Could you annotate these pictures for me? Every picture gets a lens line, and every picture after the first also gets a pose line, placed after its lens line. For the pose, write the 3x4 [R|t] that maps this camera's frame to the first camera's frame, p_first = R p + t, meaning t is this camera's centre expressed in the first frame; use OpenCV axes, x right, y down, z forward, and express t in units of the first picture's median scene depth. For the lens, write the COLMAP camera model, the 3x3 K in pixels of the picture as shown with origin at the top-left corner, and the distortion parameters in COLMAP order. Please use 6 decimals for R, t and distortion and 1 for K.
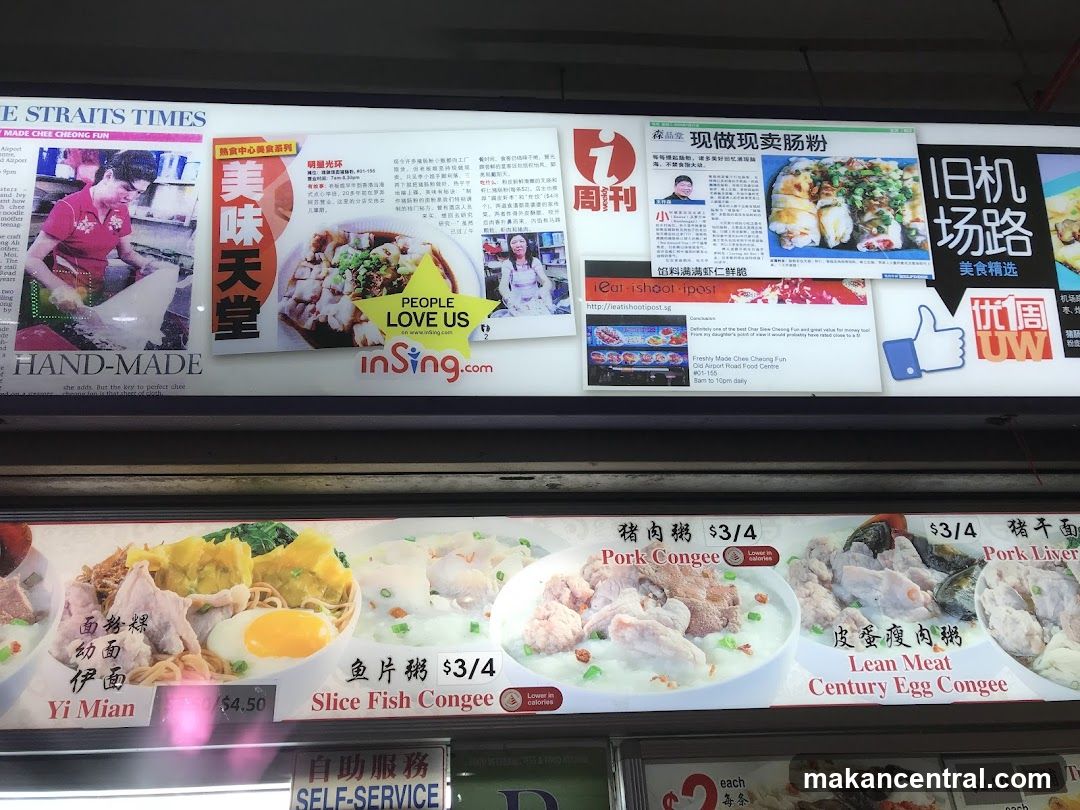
lens RADIAL K [[897.4, 0, 534.8], [0, 897.4, 401.3], [0, 0, 1]] dist [-0.026823, 0.077758]
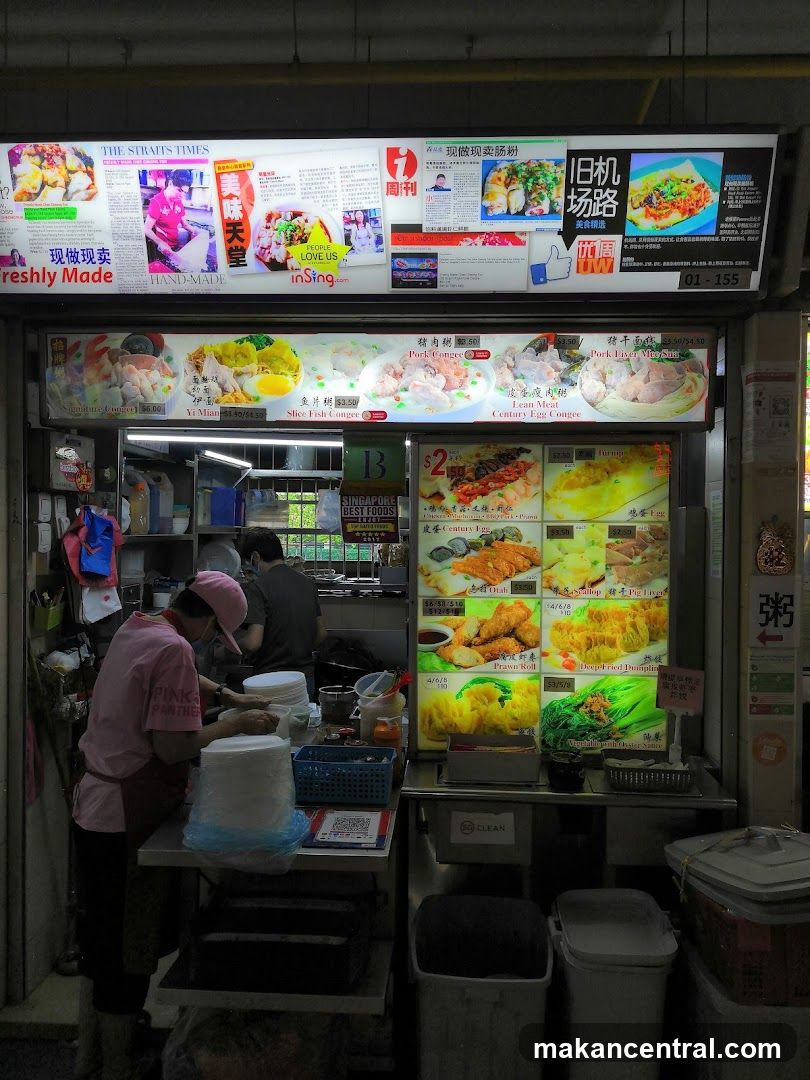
lens RADIAL K [[827.4, 0, 410.9], [0, 827.4, 563.9], [0, 0, 1]] dist [0.054326, -0.075158]
pose [[0.991403, 0.059109, -0.116729, 0.374085], [0.016729, 0.827552, 0.561139, -0.586985], [0.129768, -0.558268, 0.819449, -1.043831]]
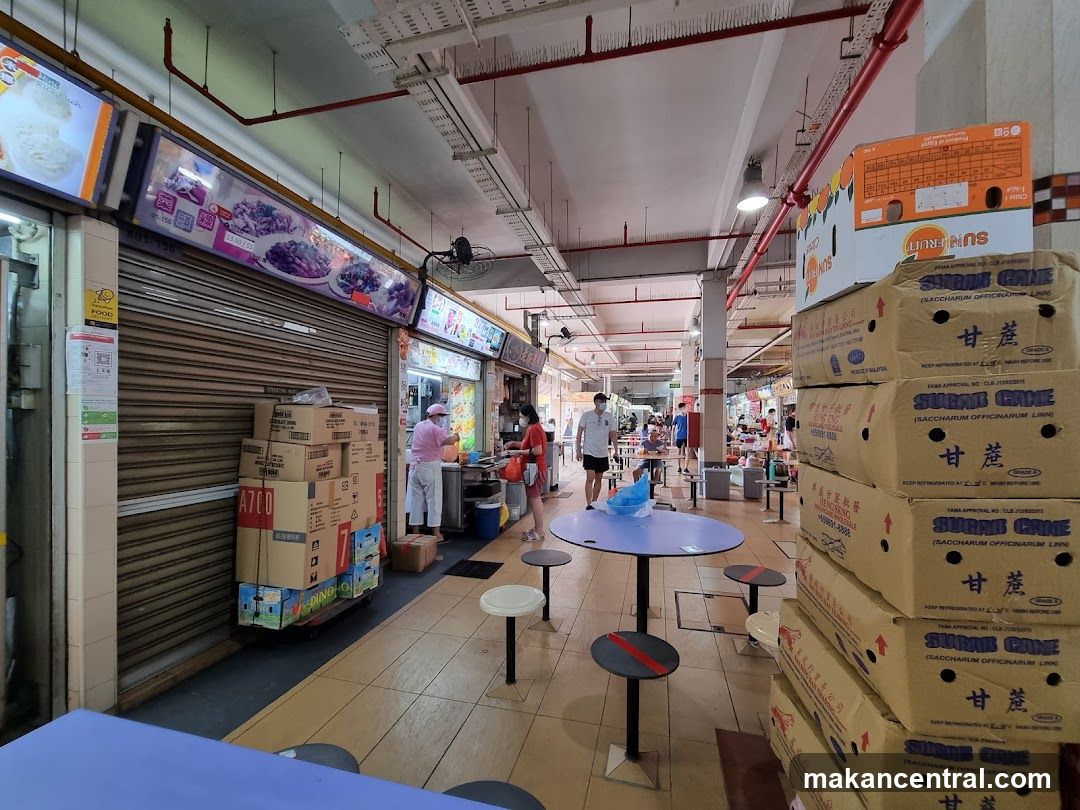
lens RADIAL K [[439.0, 0, 542.2], [0, 439.0, 409.7], [0, 0, 1]] dist [-0.000497, -0.000001]
pose [[0.318183, 0.061925, 0.946005, -3.936856], [-0.514222, 0.849592, 0.117341, -0.379443], [-0.796452, -0.523793, 0.302169, -1.371211]]
